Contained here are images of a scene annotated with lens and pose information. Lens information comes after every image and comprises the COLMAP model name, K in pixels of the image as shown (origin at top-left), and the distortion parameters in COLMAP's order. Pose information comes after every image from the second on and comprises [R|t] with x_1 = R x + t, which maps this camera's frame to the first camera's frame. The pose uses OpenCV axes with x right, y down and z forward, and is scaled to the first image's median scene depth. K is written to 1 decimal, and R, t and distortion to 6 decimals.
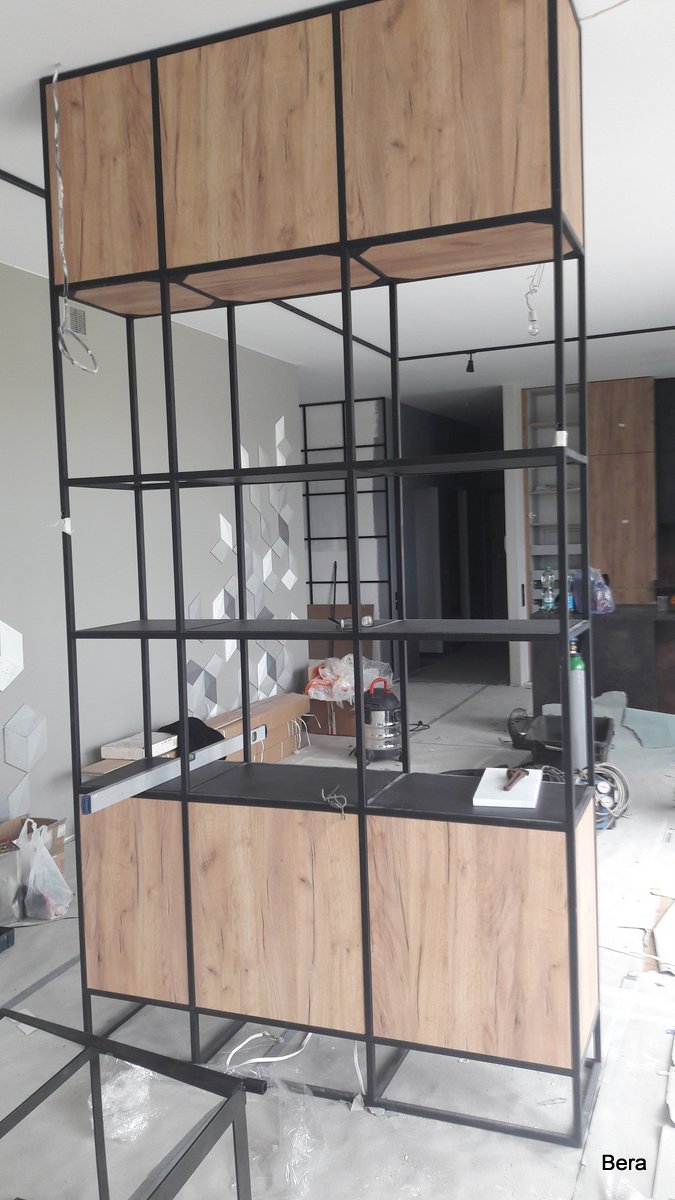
lens RADIAL K [[945.3, 0, 337.5], [0, 945.3, 600.0], [0, 0, 1]] dist [0.042334, -0.001060]
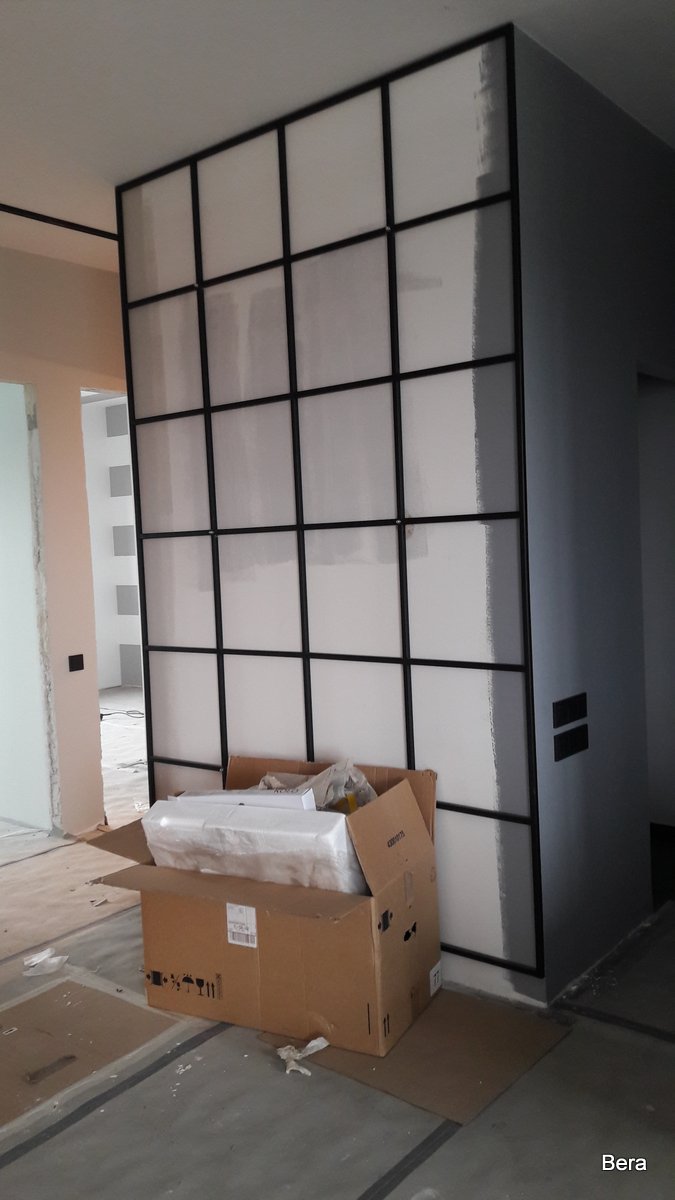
lens RADIAL K [[975.4, 0, 315.7], [0, 975.4, 592.8], [0, 0, 1]] dist [0.036585, -0.004386]
pose [[0.955859, 0.008746, -0.293697, 0.081417], [-0.009709, 0.999951, -0.001822, -0.042015], [0.293666, 0.004593, 0.955897, 0.694598]]
